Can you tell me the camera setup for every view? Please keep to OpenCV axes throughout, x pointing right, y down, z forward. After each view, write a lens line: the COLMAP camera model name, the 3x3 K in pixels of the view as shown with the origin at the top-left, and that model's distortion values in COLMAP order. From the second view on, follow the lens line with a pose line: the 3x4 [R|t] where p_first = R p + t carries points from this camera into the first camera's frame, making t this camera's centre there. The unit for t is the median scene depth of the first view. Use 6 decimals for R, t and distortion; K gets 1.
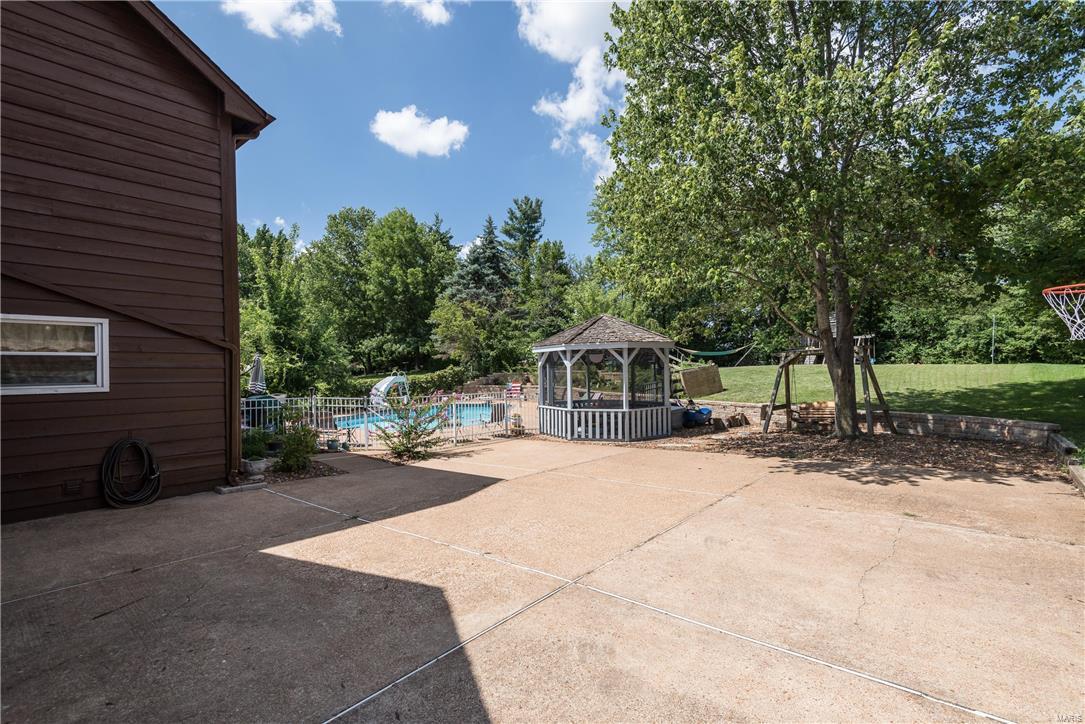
lens RADIAL K [[501.4, 0, 540.5], [0, 501.4, 364.7], [0, 0, 1]] dist [0.001753, 0.000051]
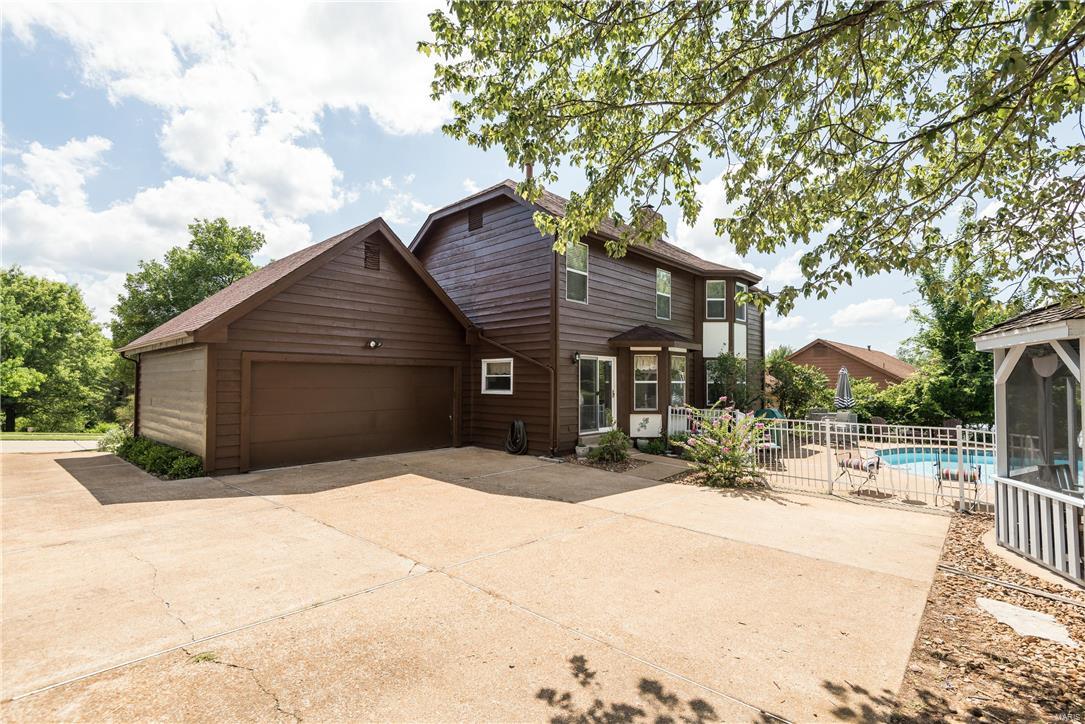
lens RADIAL K [[501.4, 0, 540.6], [0, 501.4, 363.5], [0, 0, 1]] dist [0.001753, 0.000051]
pose [[-0.032862, -0.032225, -0.998940, 1.521369], [0.006520, 0.999452, -0.032456, -0.007593], [0.999439, -0.007580, -0.032634, 1.644781]]
